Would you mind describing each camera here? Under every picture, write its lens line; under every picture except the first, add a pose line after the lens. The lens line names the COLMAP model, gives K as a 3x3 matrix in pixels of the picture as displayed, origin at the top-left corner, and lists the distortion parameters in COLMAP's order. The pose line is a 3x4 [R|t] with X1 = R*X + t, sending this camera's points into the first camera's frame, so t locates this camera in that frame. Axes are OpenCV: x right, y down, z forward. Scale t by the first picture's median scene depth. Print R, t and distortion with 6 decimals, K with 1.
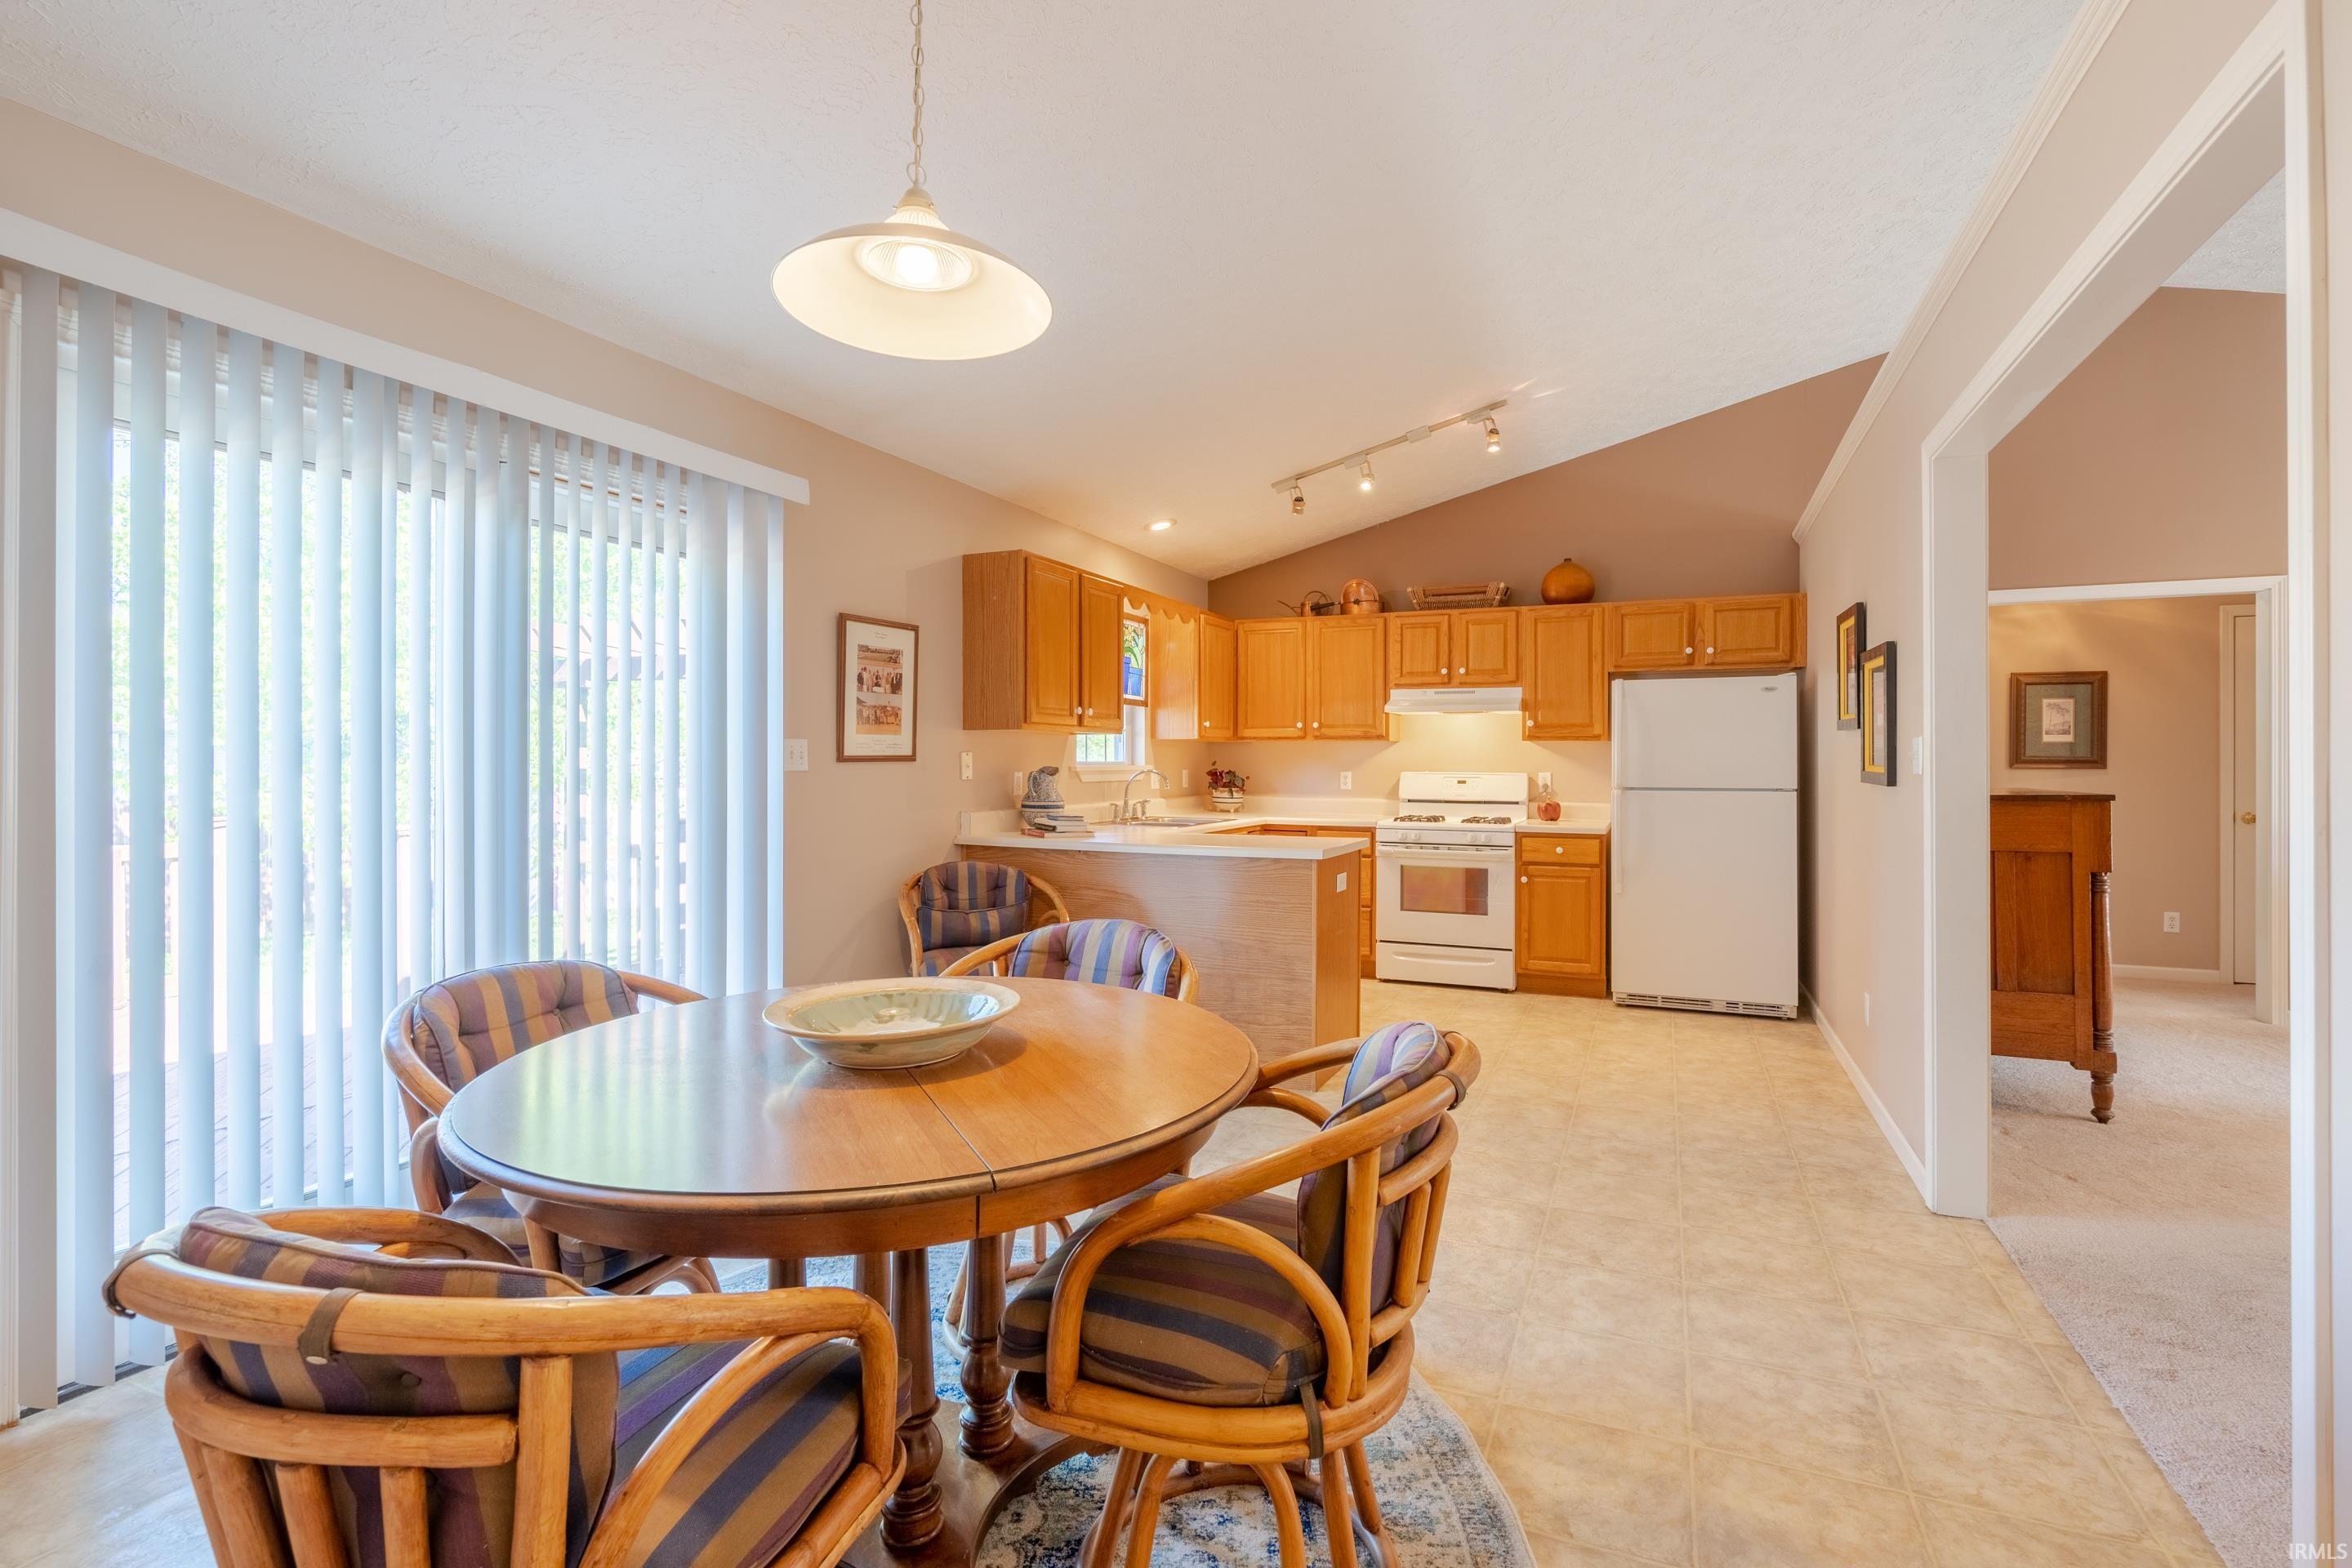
lens RADIAL K [[1076.6, 0, 1217.5], [0, 1076.6, 750.5], [0, 0, 1]] dist [-0.003724, 0.001678]
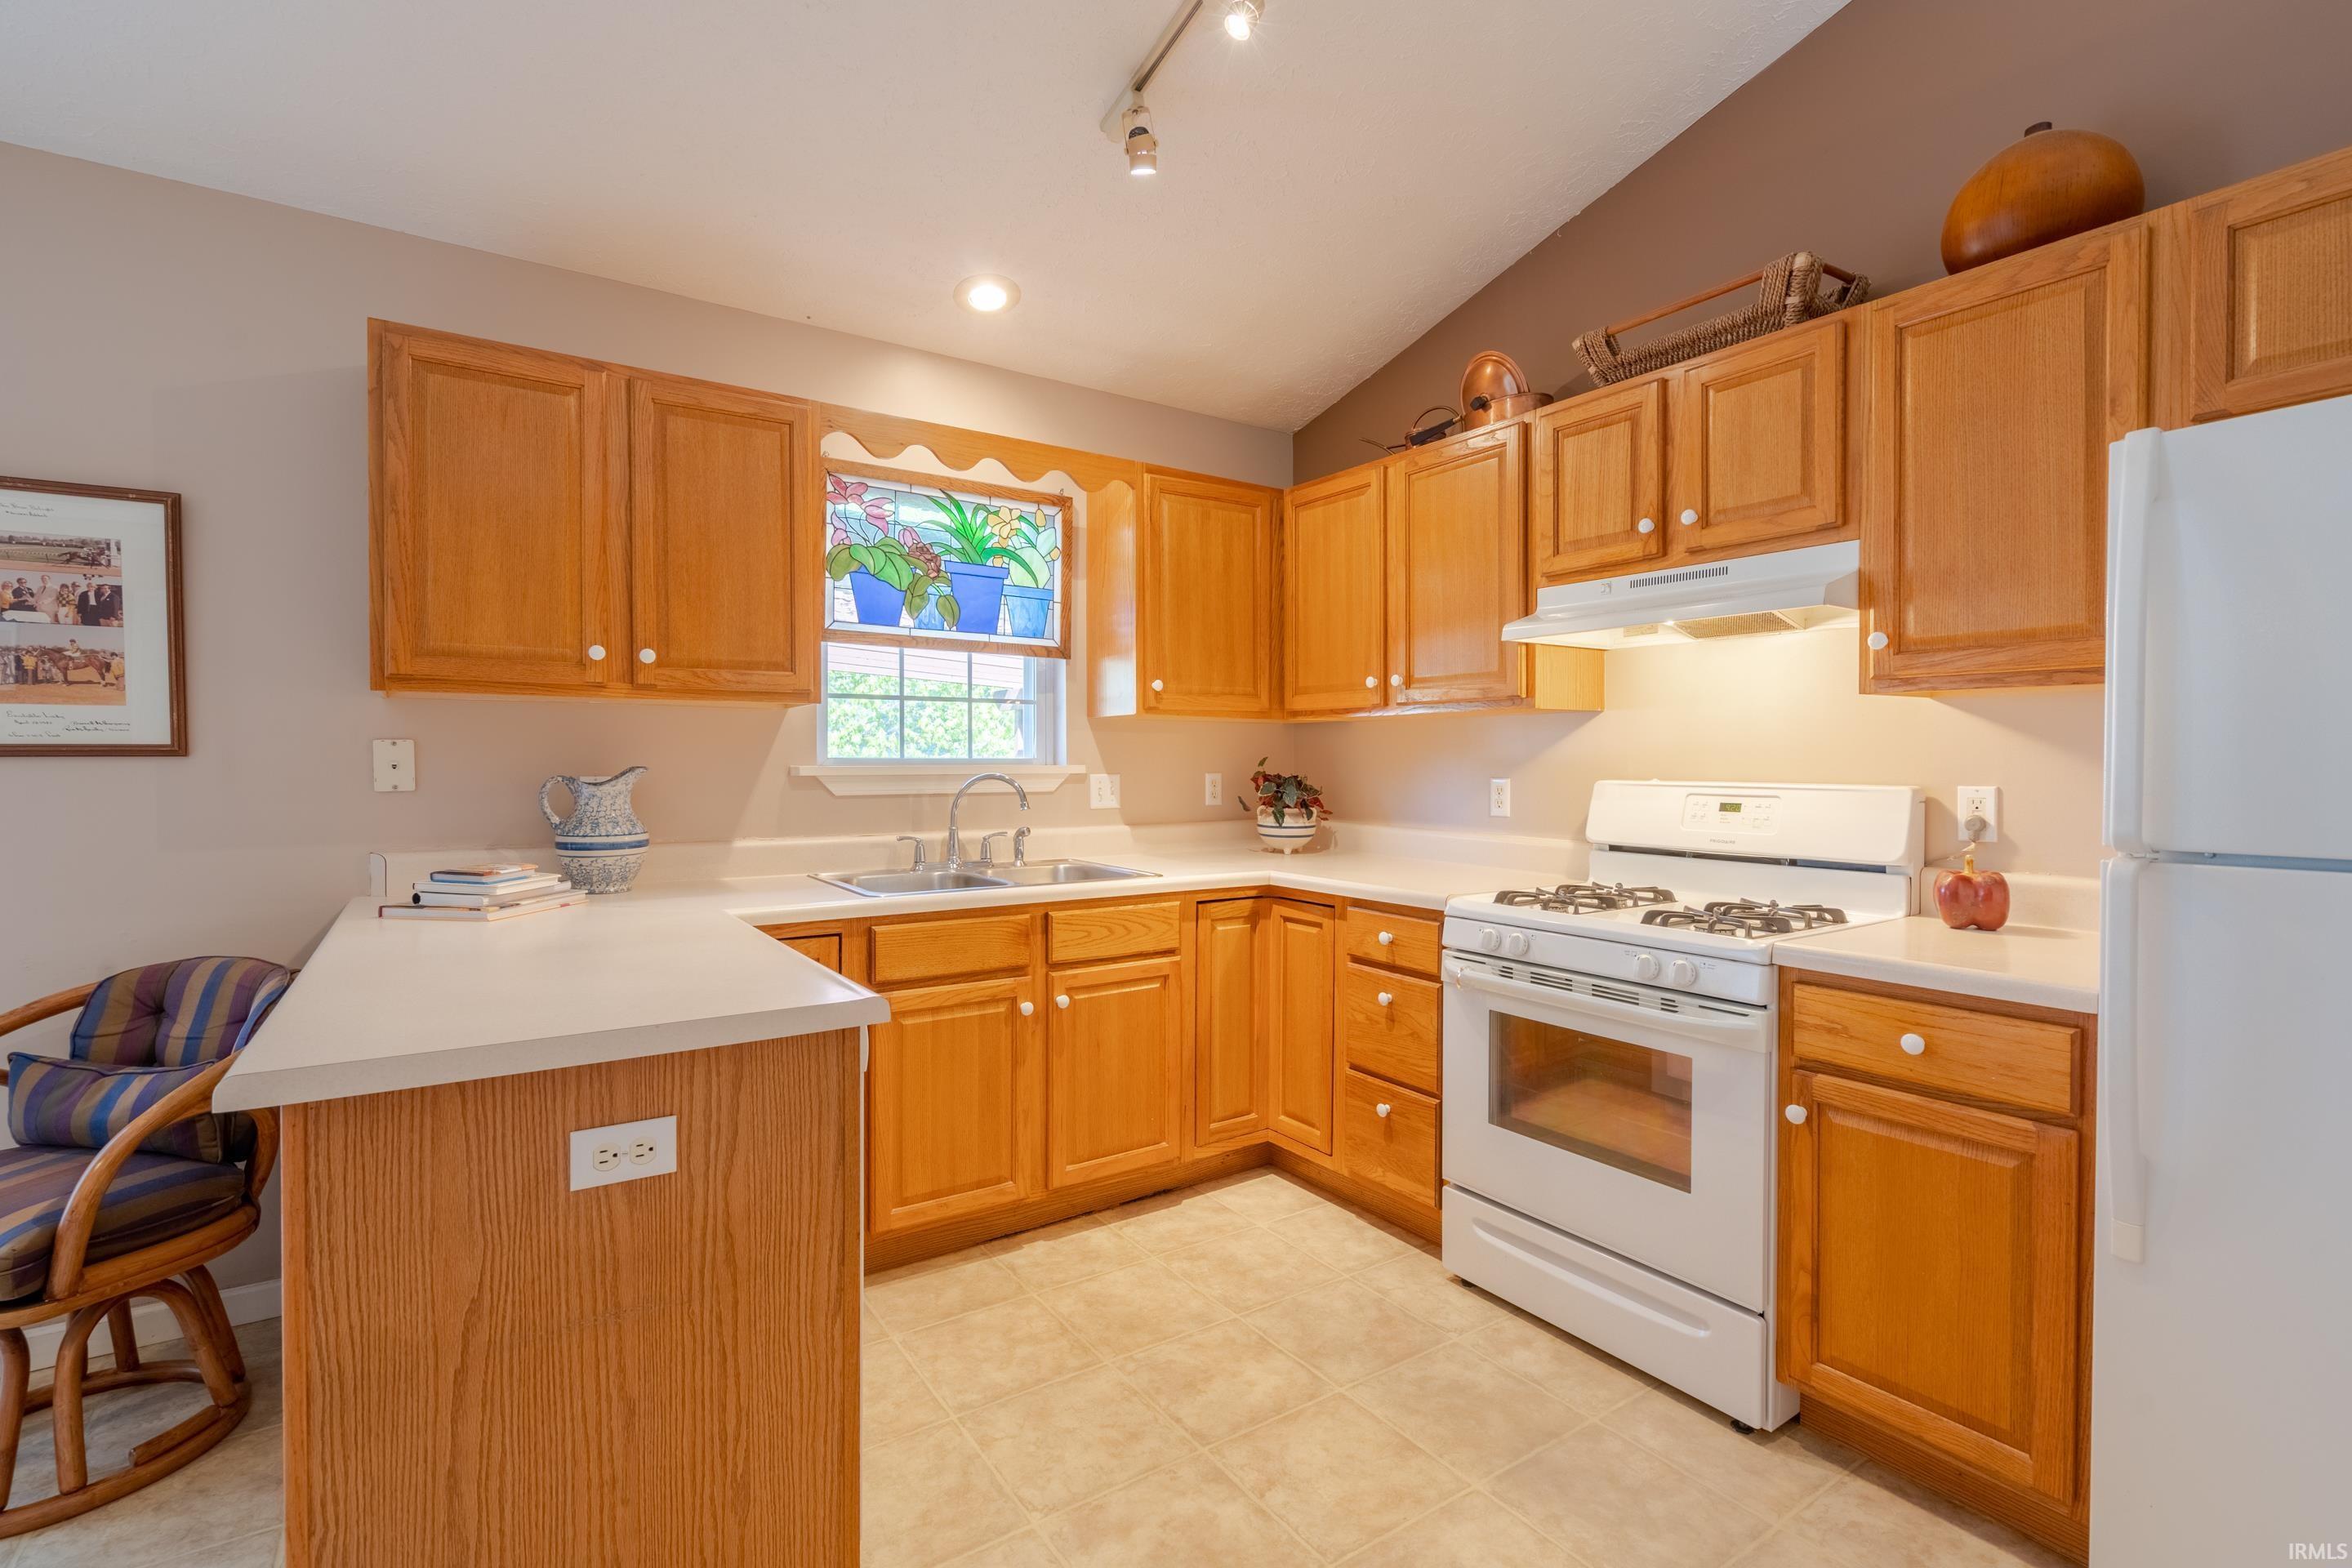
lens RADIAL K [[1076.6, 0, 1181.1], [0, 1076.6, 769.7], [0, 0, 1]] dist [-0.003724, 0.001678]
pose [[0.838013, 0.001991, -0.545647, 0.329978], [0.007177, 0.999867, 0.014670, 0.009931], [0.545603, -0.016210, 0.837887, 0.674067]]
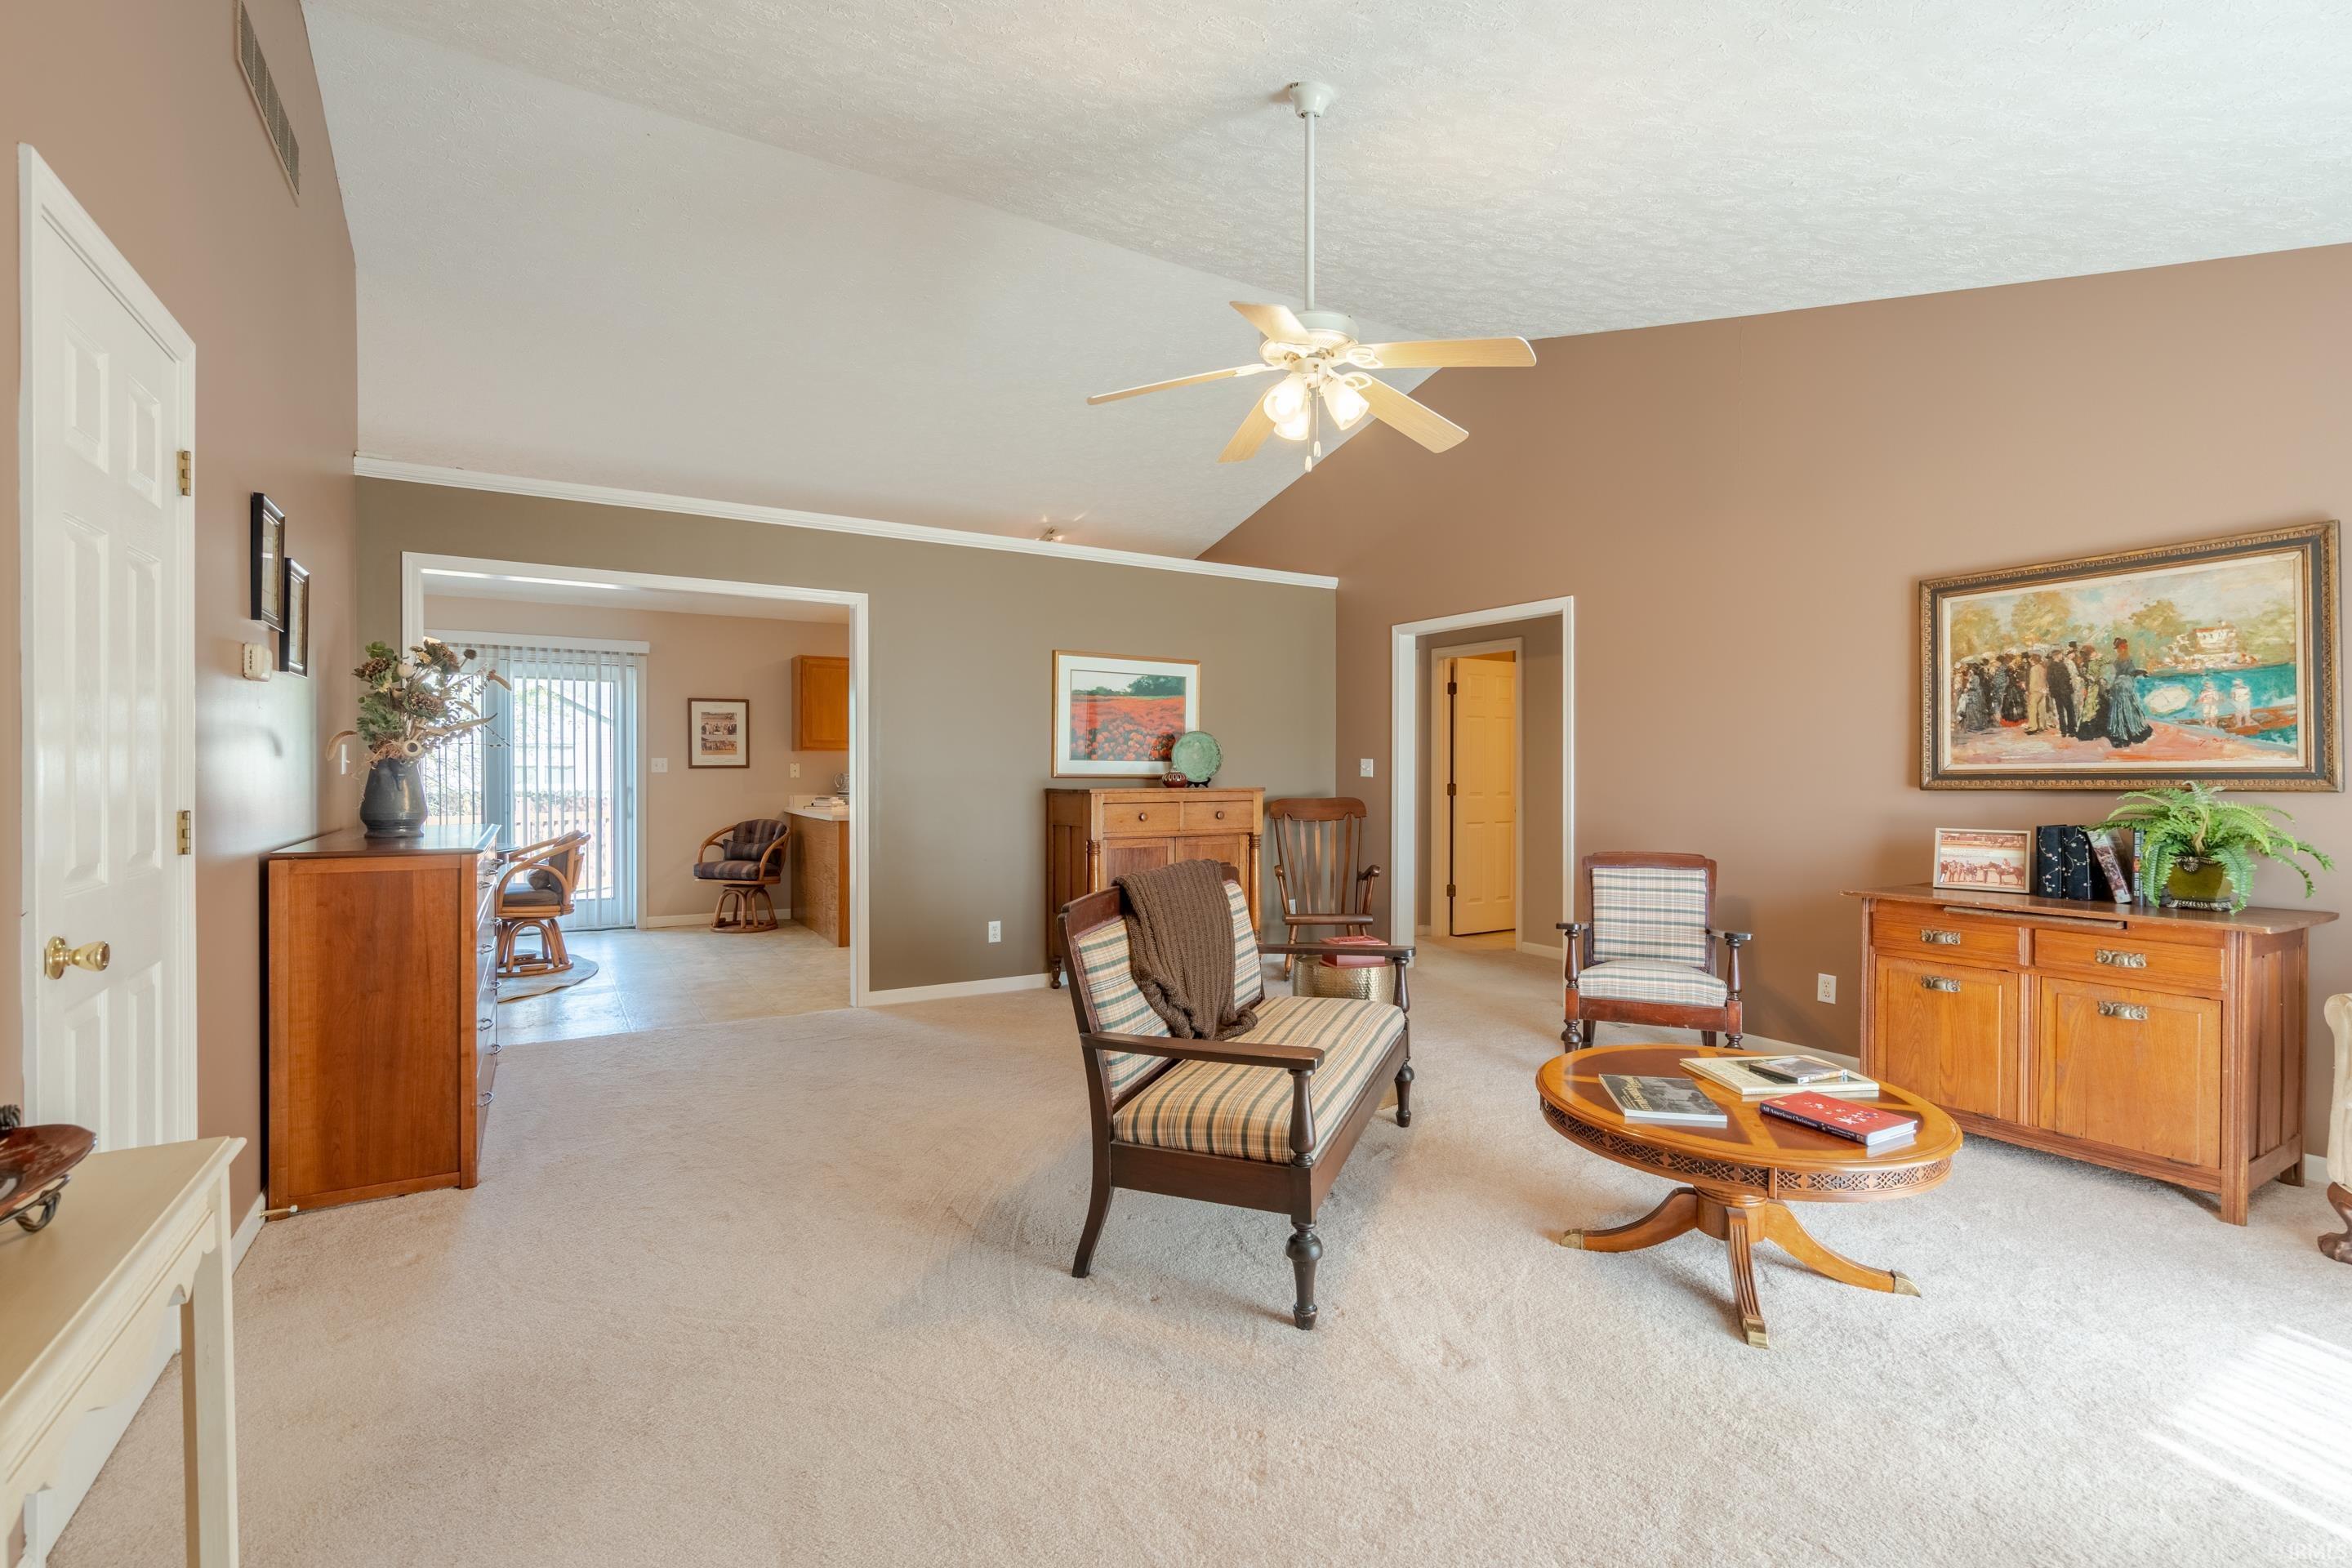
lens RADIAL K [[1076.6, 0, 1173.7], [0, 1076.6, 777.0], [0, 0, 1]] dist [-0.003724, 0.001678]
pose [[0.803486, 0.003732, -0.595312, 1.243099], [0.006478, 0.999866, 0.015012, 0.001491], [0.595288, -0.015918, 0.803355, -0.102284]]
